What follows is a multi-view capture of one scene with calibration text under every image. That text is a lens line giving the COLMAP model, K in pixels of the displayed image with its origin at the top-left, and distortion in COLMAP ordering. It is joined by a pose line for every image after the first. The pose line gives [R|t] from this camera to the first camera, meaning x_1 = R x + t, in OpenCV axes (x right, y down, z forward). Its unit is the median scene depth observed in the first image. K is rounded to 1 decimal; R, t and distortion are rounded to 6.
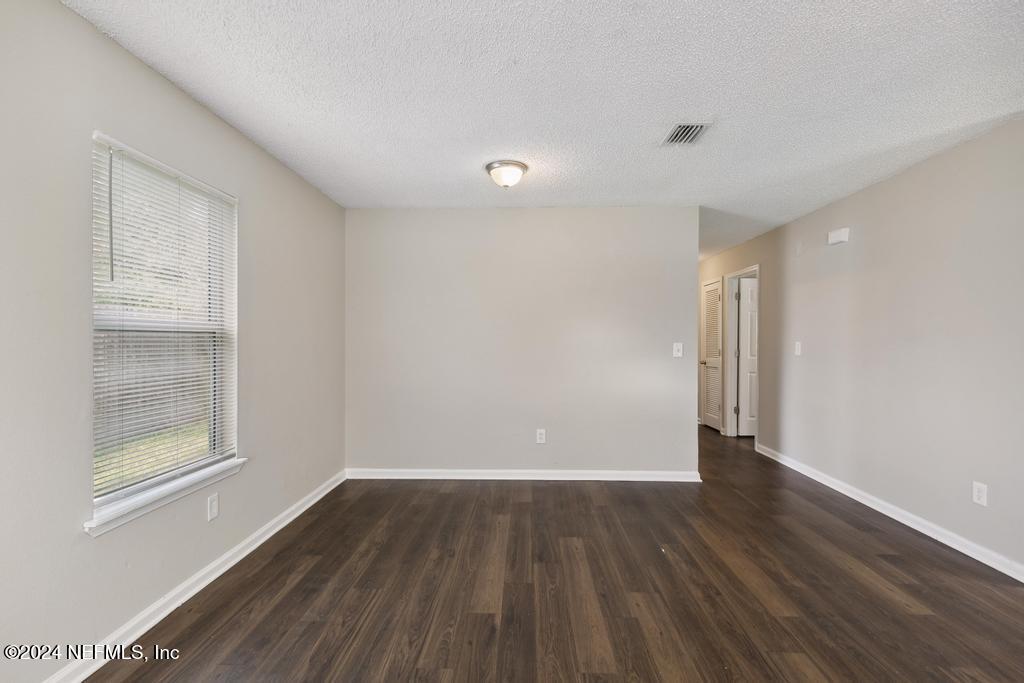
lens RADIAL K [[457.6, 0, 512.0], [0, 457.6, 341.5], [0, 0, 1]] dist [0.015290, -0.000046]
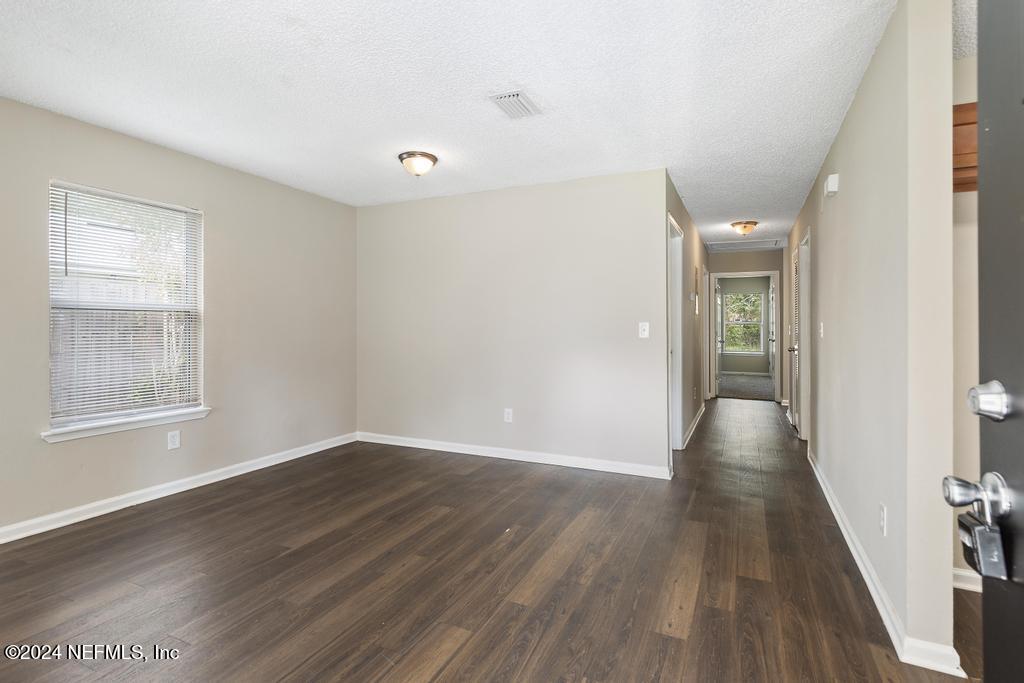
lens RADIAL K [[470.9, 0, 514.1], [0, 470.9, 324.7], [0, 0, 1]] dist [0.015966, -0.000051]
pose [[0.925853, -0.000376, -0.377883, 0.776518], [-0.003132, 0.999958, -0.008671, 0.027424], [0.377870, 0.009211, 0.925813, 0.077123]]
